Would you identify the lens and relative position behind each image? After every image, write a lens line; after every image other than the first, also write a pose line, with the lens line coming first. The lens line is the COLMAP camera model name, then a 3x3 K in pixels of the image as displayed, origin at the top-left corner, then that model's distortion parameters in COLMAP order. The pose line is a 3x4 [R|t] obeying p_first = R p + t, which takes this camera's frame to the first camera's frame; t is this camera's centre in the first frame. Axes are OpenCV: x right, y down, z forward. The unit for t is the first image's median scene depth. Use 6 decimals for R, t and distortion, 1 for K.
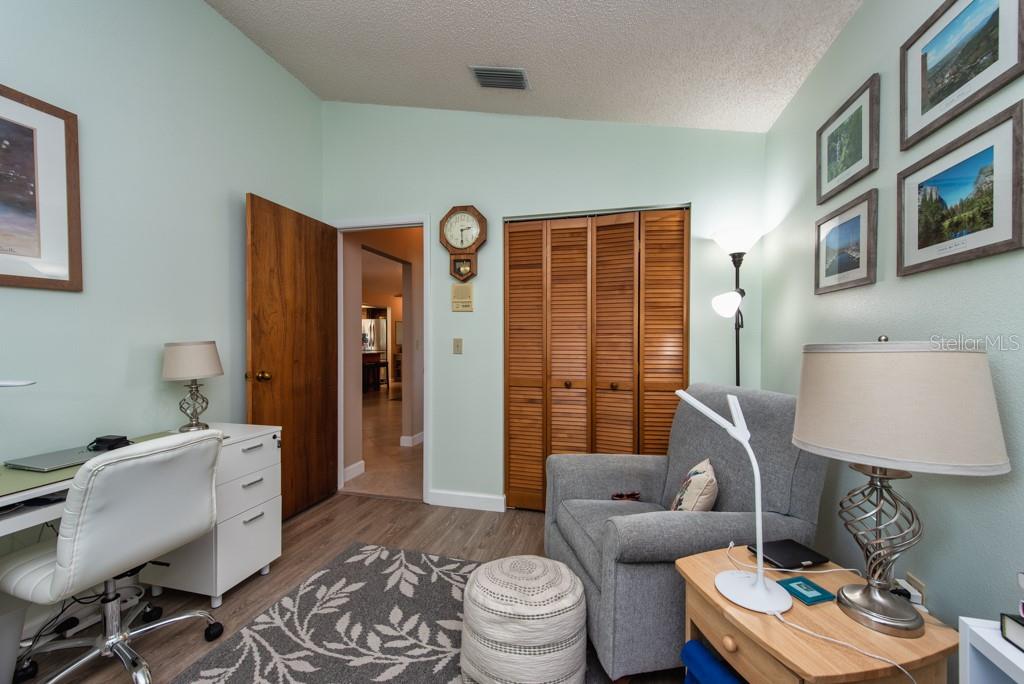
lens RADIAL K [[403.5, 0, 510.7], [0, 403.5, 339.9], [0, 0, 1]] dist [0.014987, -0.003848]
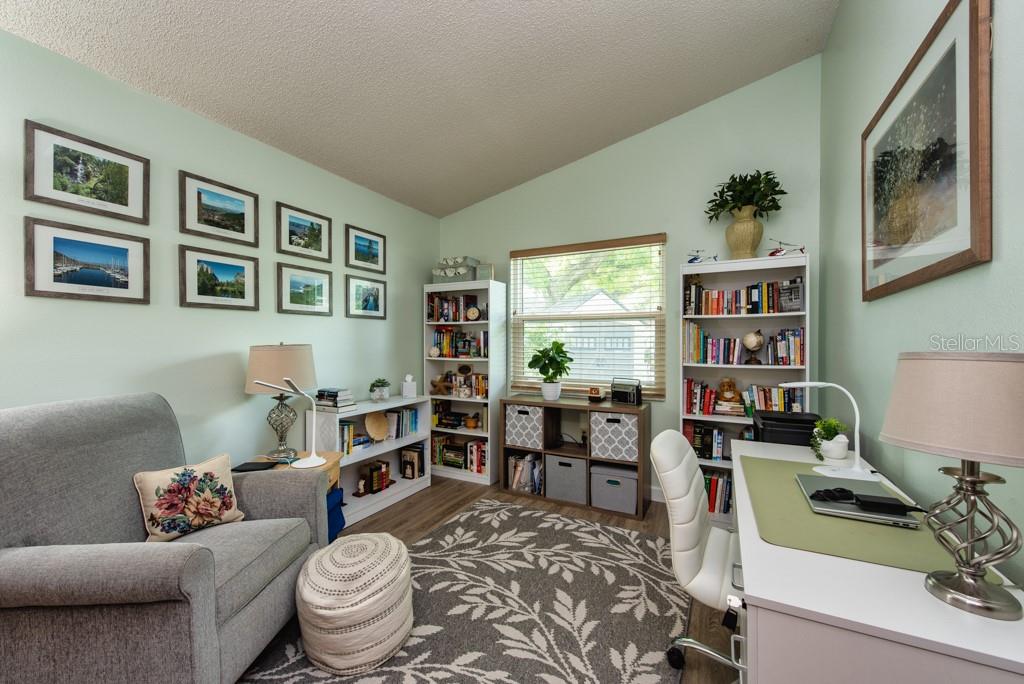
lens RADIAL K [[403.5, 0, 513.9], [0, 403.5, 344.1], [0, 0, 1]] dist [0.014987, -0.003848]
pose [[-0.973617, 0.002370, 0.228177, -0.635601], [0.003528, 0.999983, 0.004668, -0.003449], [-0.228162, 0.005350, -0.973609, 1.947818]]
